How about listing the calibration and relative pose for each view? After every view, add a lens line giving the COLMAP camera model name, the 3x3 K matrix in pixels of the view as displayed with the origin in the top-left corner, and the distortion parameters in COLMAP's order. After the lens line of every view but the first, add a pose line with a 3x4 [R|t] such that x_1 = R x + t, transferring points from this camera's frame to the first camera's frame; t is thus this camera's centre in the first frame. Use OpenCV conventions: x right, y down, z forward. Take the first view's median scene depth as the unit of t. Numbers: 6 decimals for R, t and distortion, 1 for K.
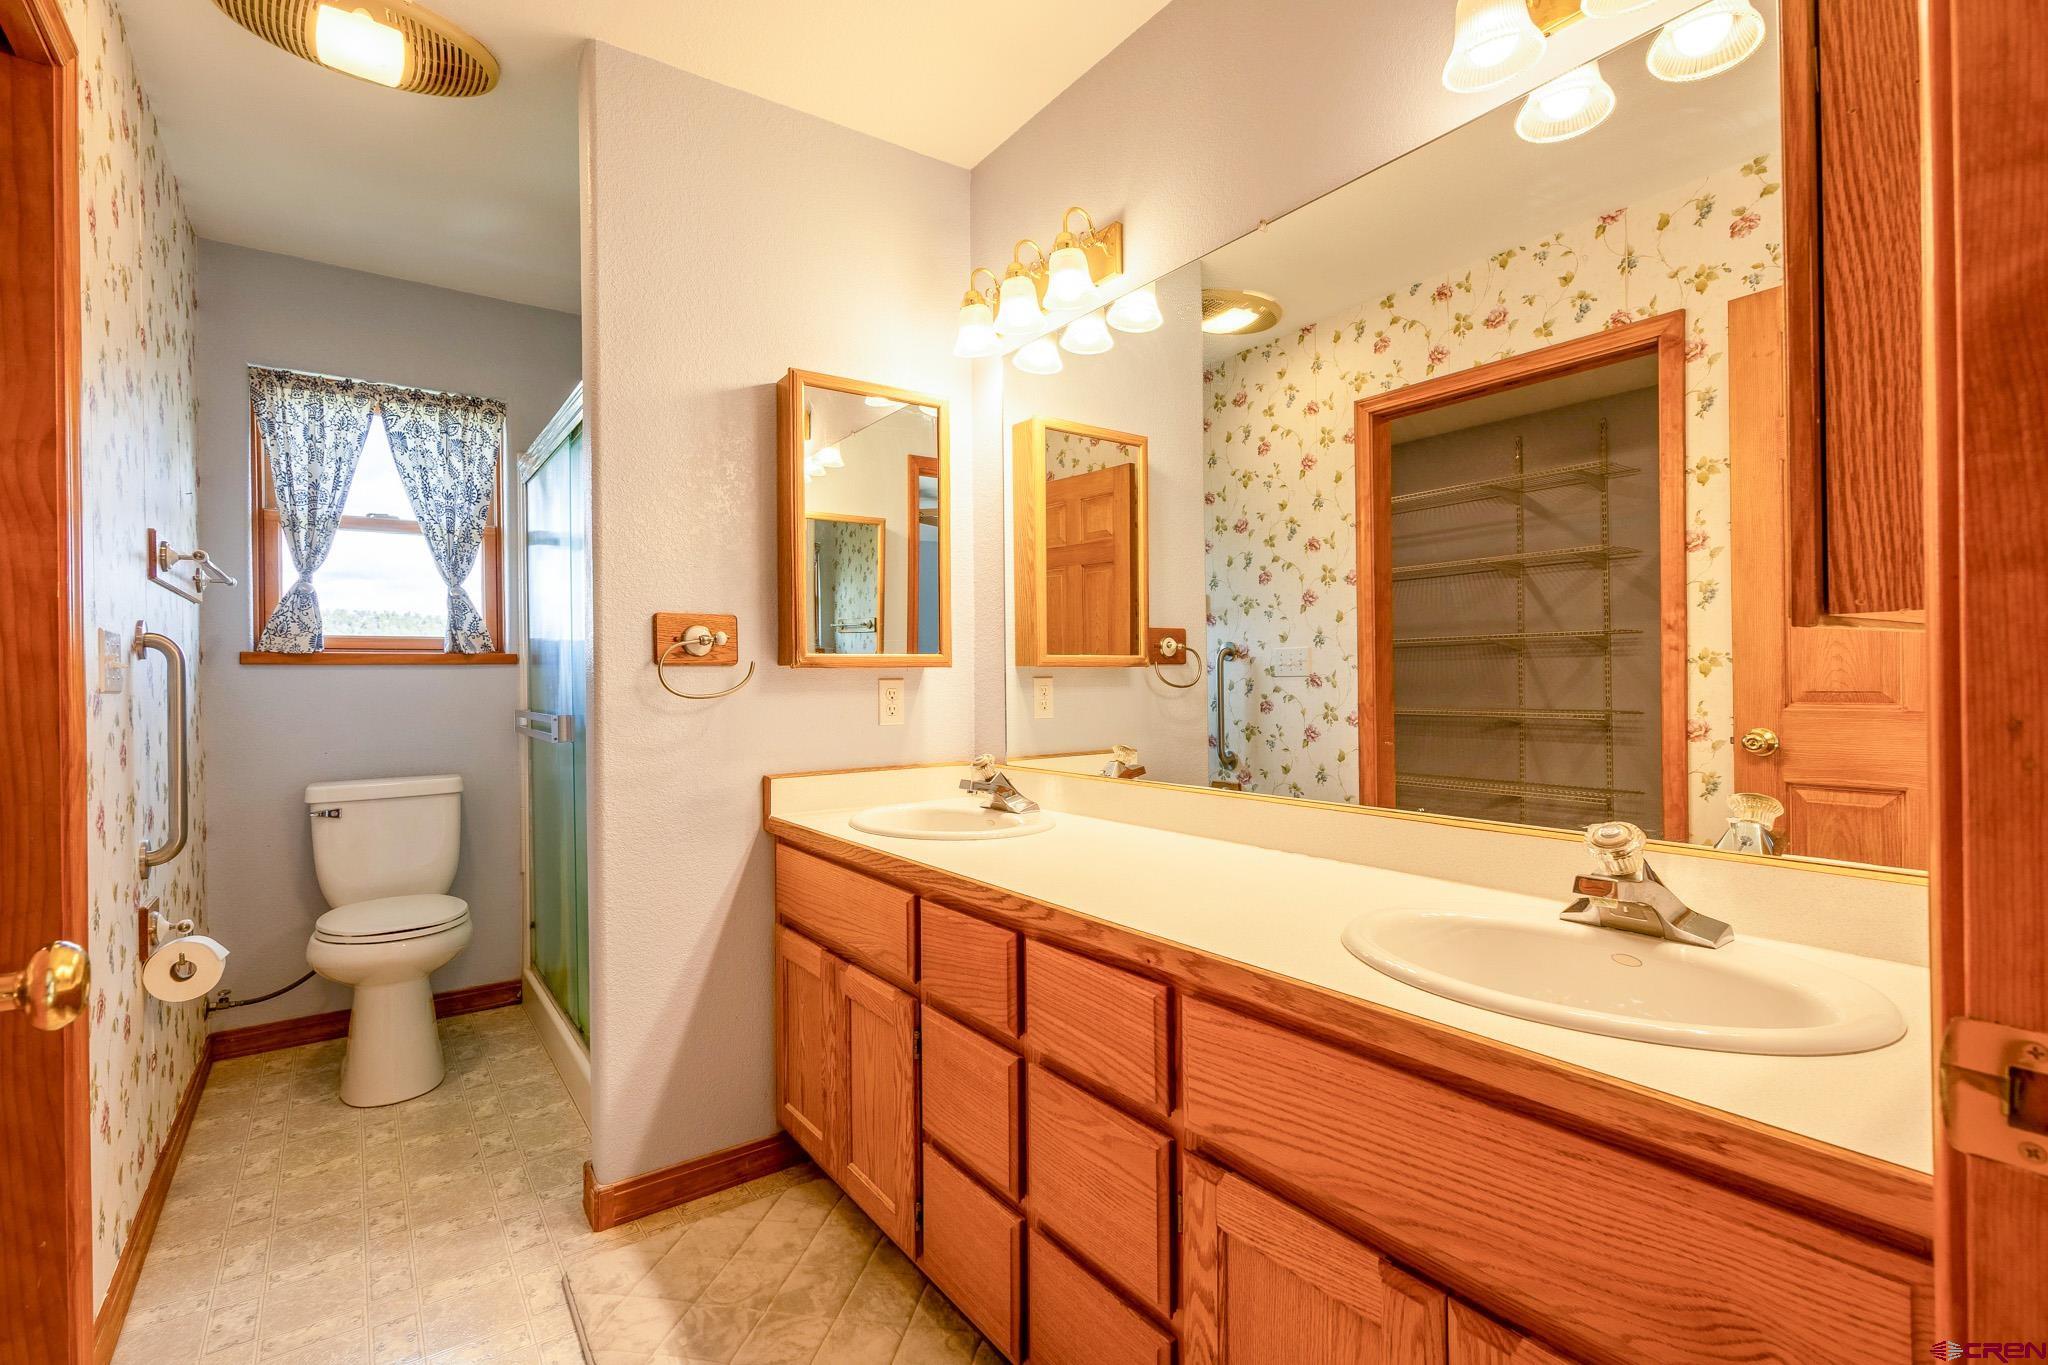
lens RADIAL K [[933.5, 0, 1020.7], [0, 933.5, 674.7], [0, 0, 1]] dist [0.000213, 0.000159]
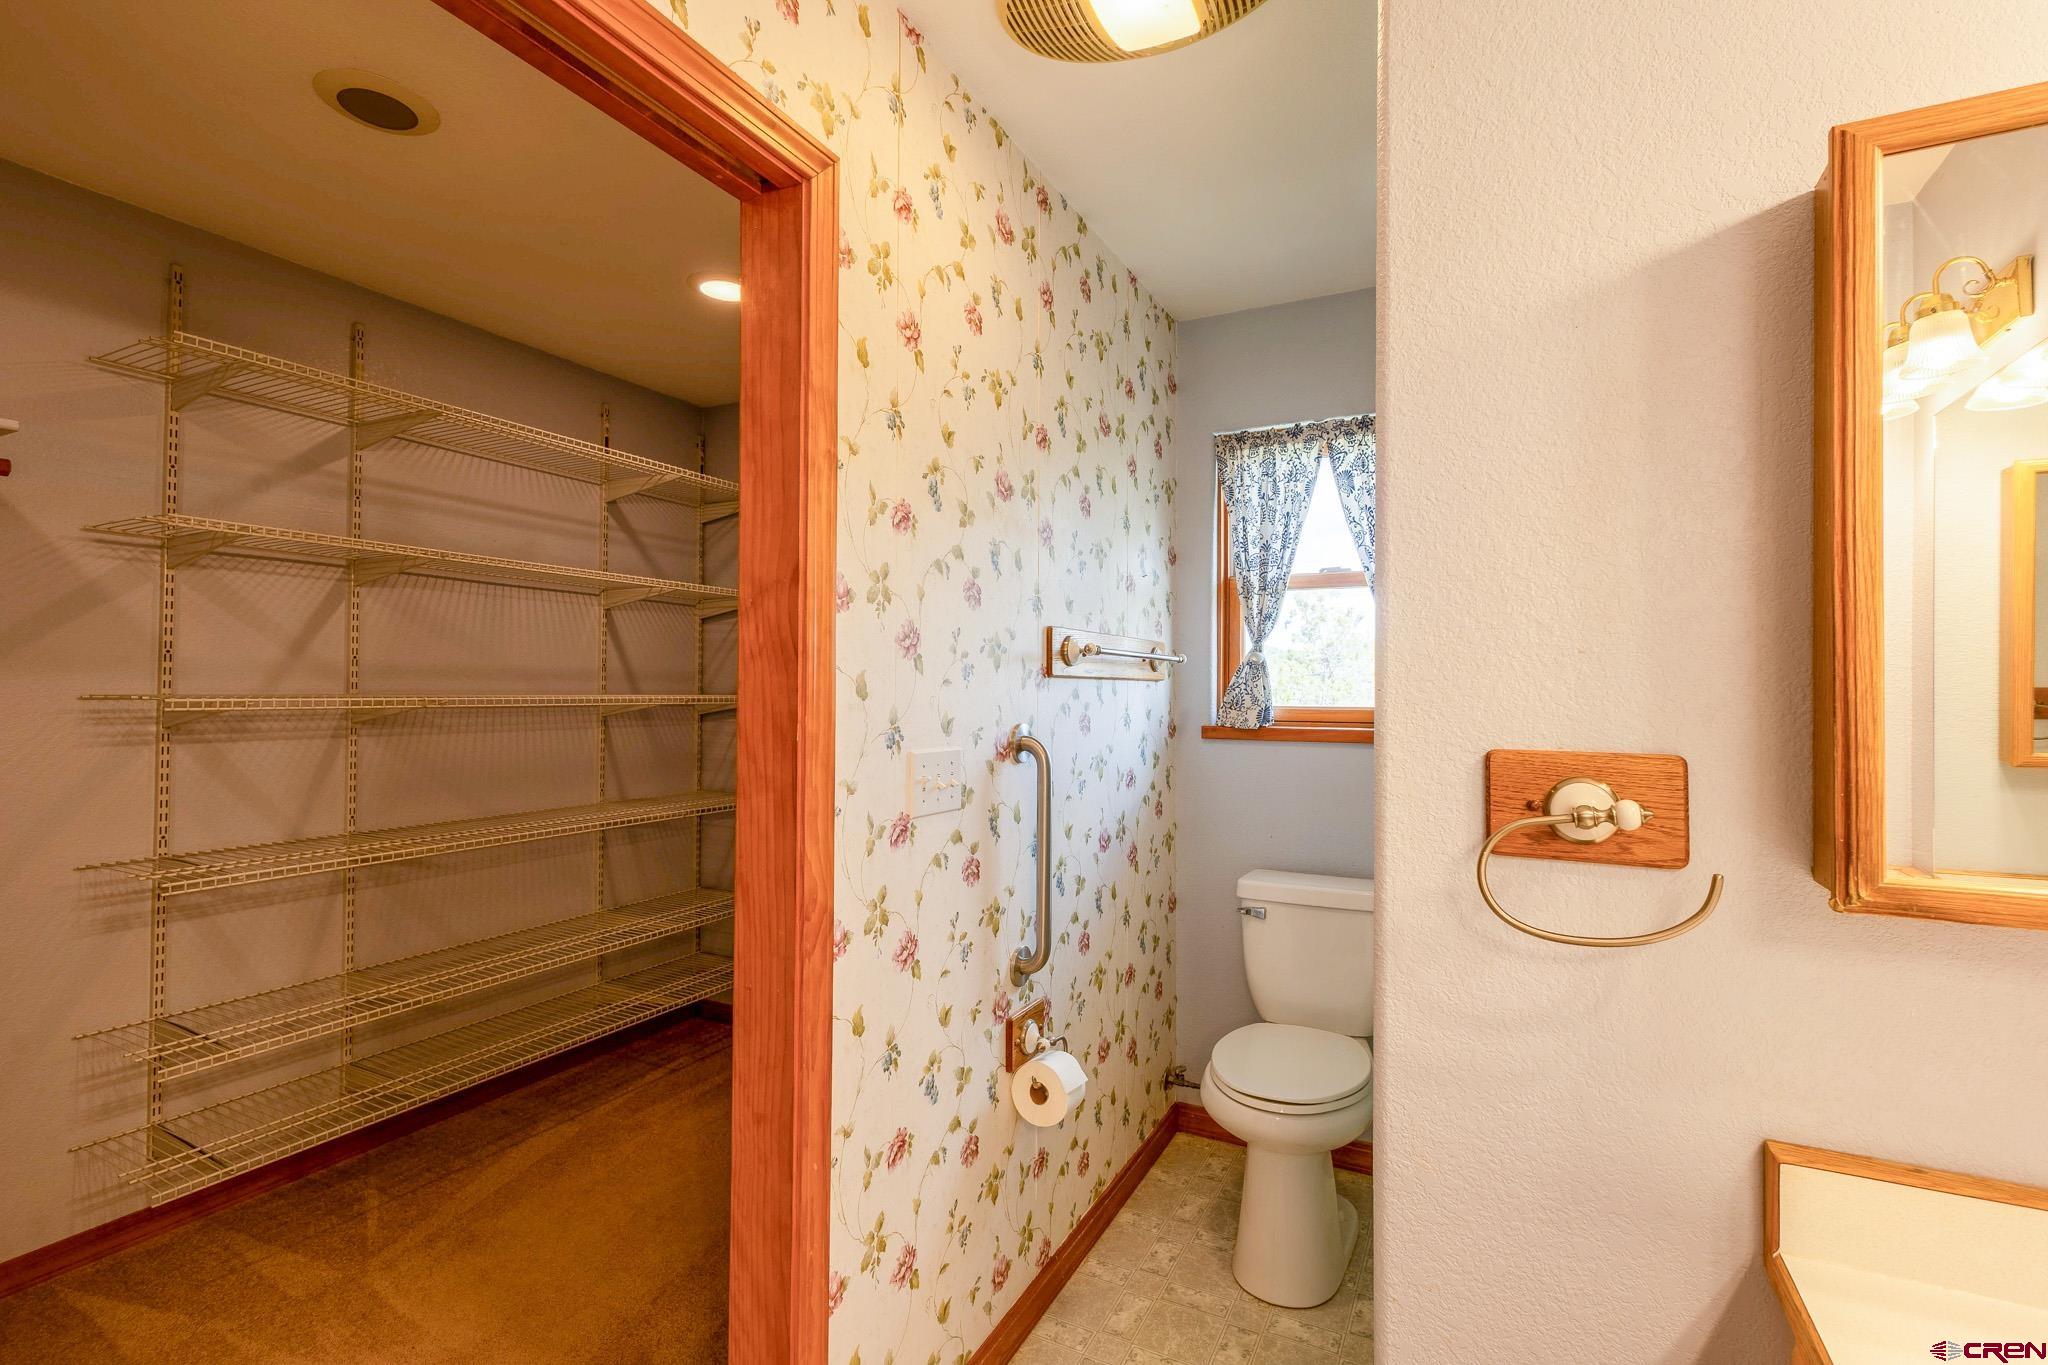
lens RADIAL K [[933.5, 0, 1021.7], [0, 933.5, 677.6], [0, 0, 1]] dist [0.000213, 0.000159]
pose [[0.454239, -0.000624, -0.890880, -0.038508], [-0.005477, 0.999979, -0.003493, -0.068934], [0.890863, 0.006466, 0.454226, 0.367041]]
